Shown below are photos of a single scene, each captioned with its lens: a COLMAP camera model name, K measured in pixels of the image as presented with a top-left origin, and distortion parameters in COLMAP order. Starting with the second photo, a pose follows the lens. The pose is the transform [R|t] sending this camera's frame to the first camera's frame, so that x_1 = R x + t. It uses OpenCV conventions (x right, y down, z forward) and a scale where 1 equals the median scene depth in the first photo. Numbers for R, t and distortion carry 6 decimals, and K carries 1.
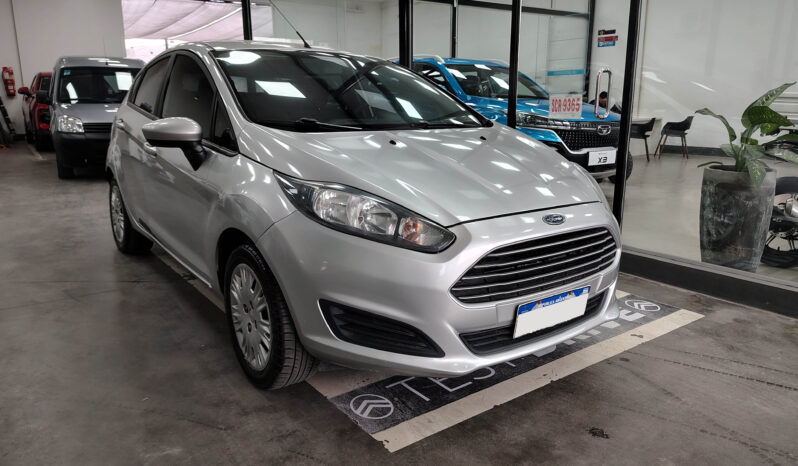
lens RADIAL K [[567.5, 0, 411.6], [0, 567.5, 228.3], [0, 0, 1]] dist [0.053698, -0.071045]
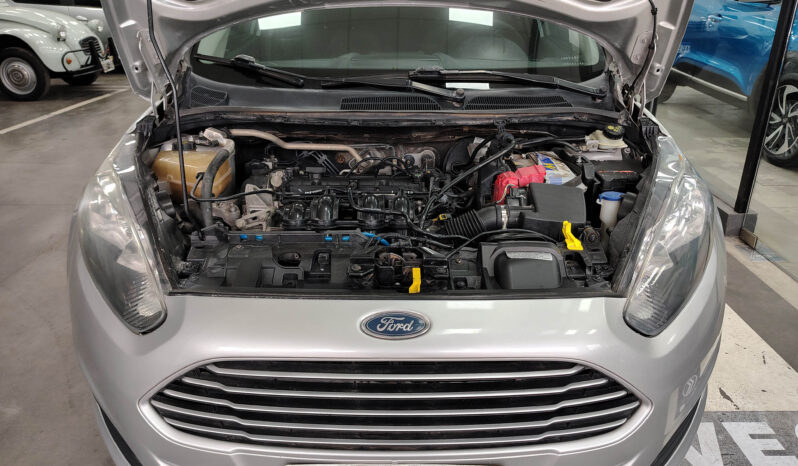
lens RADIAL K [[567.5, 0, 396.3], [0, 567.5, 249.6], [0, 0, 1]] dist [0.053698, -0.071045]
pose [[0.796861, 0.252084, -0.549060, 0.458969], [-0.139021, 0.960914, 0.239411, -0.176523], [0.587951, -0.114447, 0.800760, 0.592374]]
